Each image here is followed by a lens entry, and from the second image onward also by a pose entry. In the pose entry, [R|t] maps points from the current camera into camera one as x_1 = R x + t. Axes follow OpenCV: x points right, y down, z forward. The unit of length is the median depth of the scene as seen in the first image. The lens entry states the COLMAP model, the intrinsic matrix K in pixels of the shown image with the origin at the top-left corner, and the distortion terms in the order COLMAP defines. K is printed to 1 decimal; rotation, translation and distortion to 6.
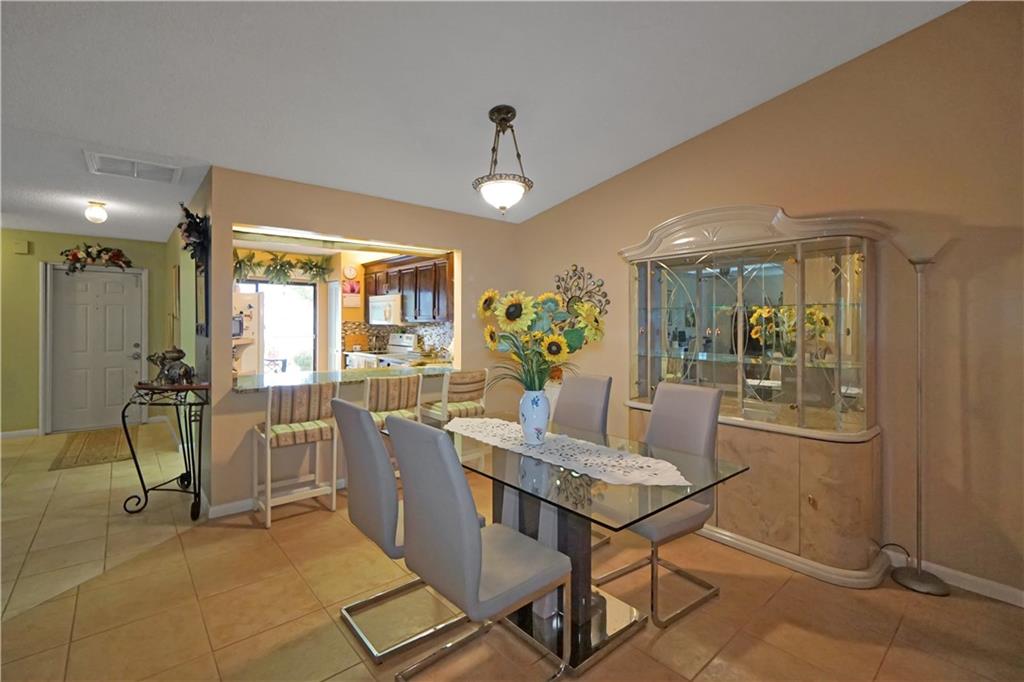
lens RADIAL K [[455.6, 0, 503.8], [0, 455.6, 321.6], [0, 0, 1]] dist [-0.004039, 0.000256]
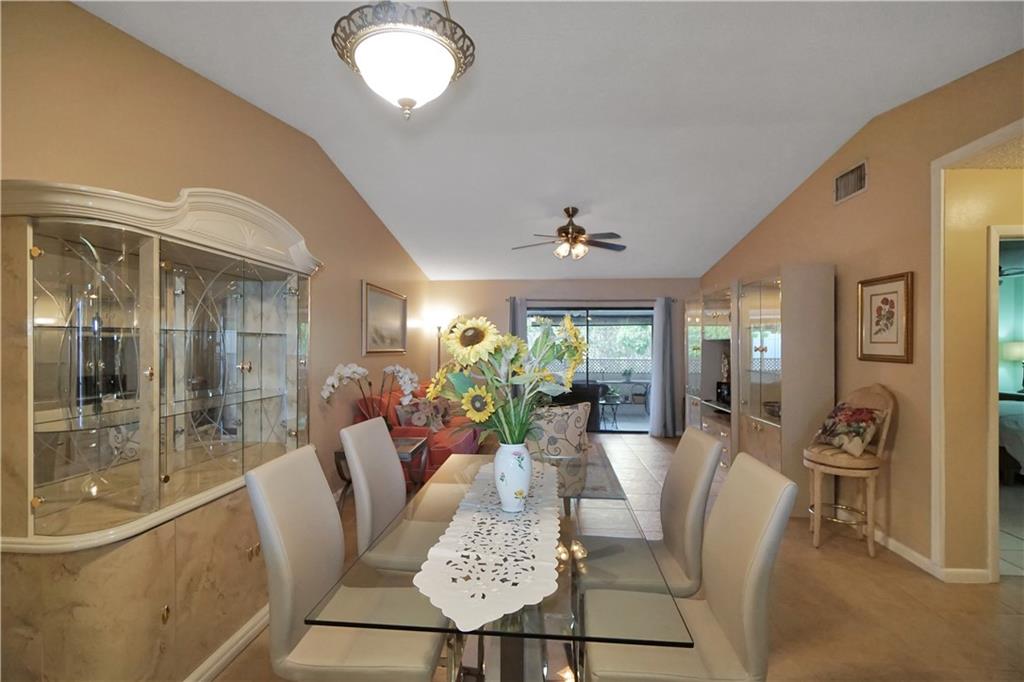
lens RADIAL K [[456.6, 0, 512.8], [0, 456.6, 345.6], [0, 0, 1]] dist [-0.001232, 0.000145]
pose [[-0.712582, -0.007339, 0.701551, -0.249240], [-0.006903, 0.999970, 0.003450, -0.010829], [-0.701555, -0.002384, -0.712611, 0.795692]]
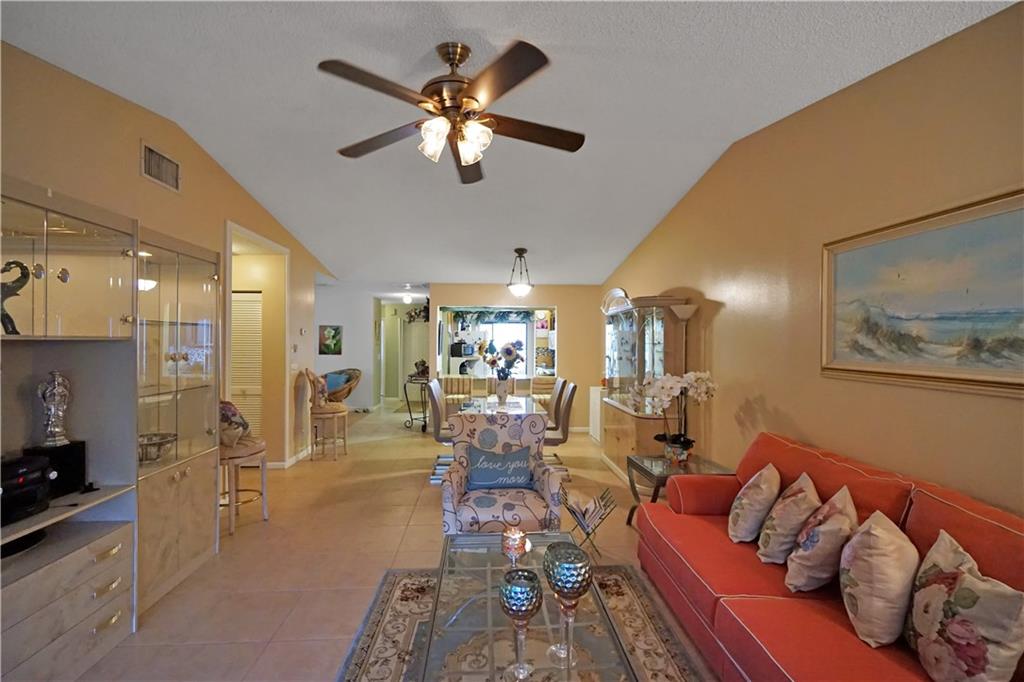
lens RADIAL K [[447.9, 0, 508.1], [0, 447.9, 340.1], [0, 0, 1]] dist [-0.007513, 0.006217]
pose [[0.801168, -0.003449, -0.598429, 0.755285], [-0.000683, 0.999977, -0.006678, -0.021861], [0.598439, 0.005759, 0.801148, -0.431832]]
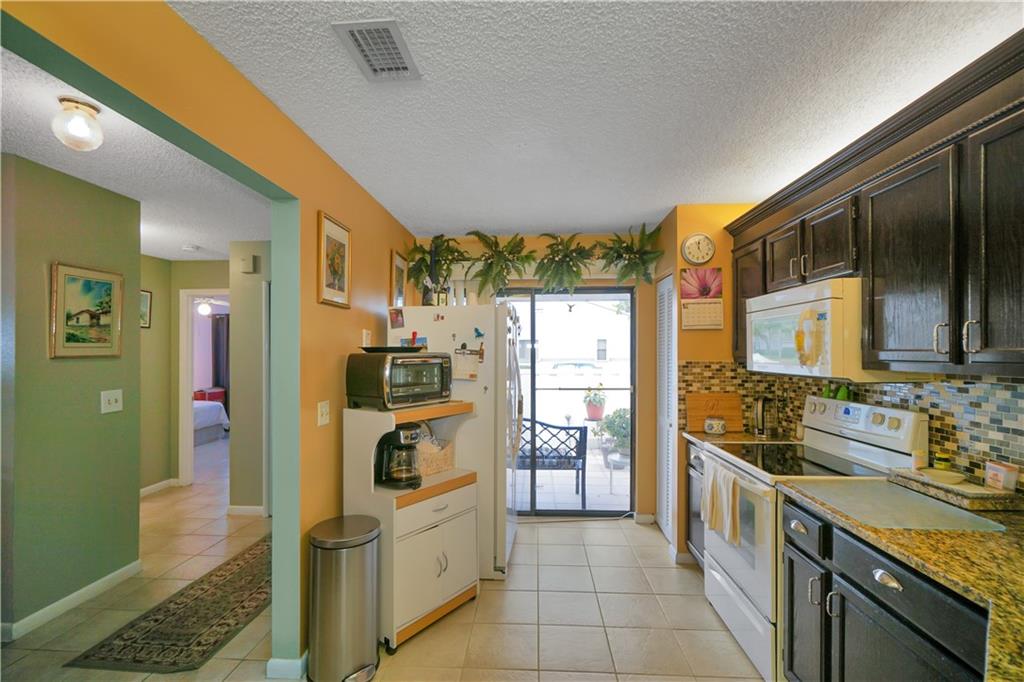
lens RADIAL K [[453.4, 0, 511.3], [0, 453.4, 361.2], [0, 0, 1]] dist [-0.002235, 0.000348]
pose [[0.724635, 0.007024, -0.689097, -0.268756], [0.006167, 0.999842, 0.016676, -0.015521], [0.689105, -0.016333, 0.724477, 0.898289]]
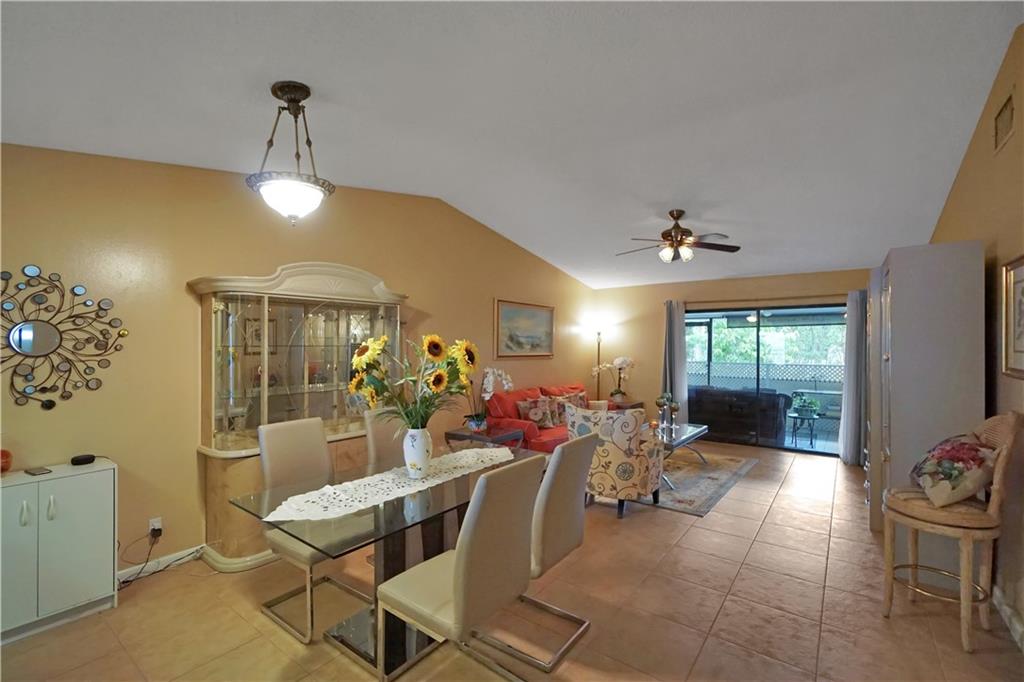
lens RADIAL K [[446.4, 0, 514.7], [0, 446.4, 338.6], [0, 0, 1]] dist [0.001251, -0.000100]
pose [[-0.220393, 0.011475, 0.975344, -0.518726], [-0.000970, 0.999928, -0.011983, -0.025007], [-0.975411, -0.003587, -0.220365, 0.513002]]
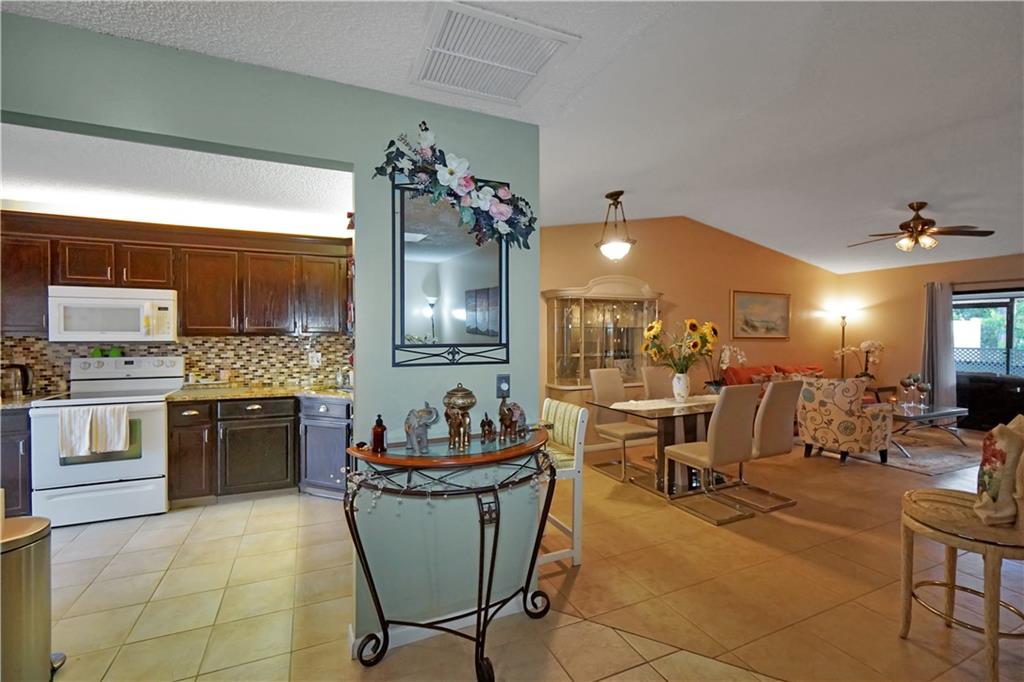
lens RADIAL K [[447.7, 0, 510.6], [0, 447.7, 336.8], [0, 0, 1]] dist [-0.004216, 0.000737]
pose [[0.274203, -0.012692, 0.961588, -0.954999], [-0.002410, 0.999901, 0.013885, -0.011622], [-0.961669, -0.006124, 0.274145, 0.594303]]
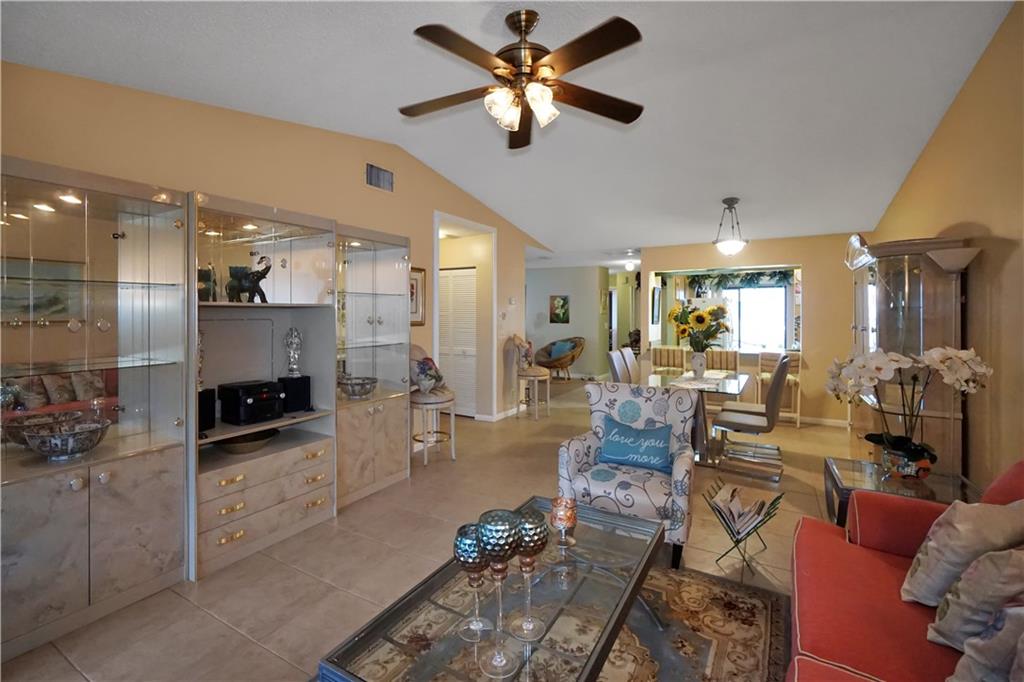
lens RADIAL K [[459.8, 0, 504.1], [0, 459.8, 311.2], [0, 0, 1]] dist [-0.000258, 0.001192]
pose [[0.335488, -0.006736, -0.942021, 0.885311], [0.002536, 0.999977, -0.006248, -0.012919], [0.942041, -0.000293, 0.335497, -0.271332]]
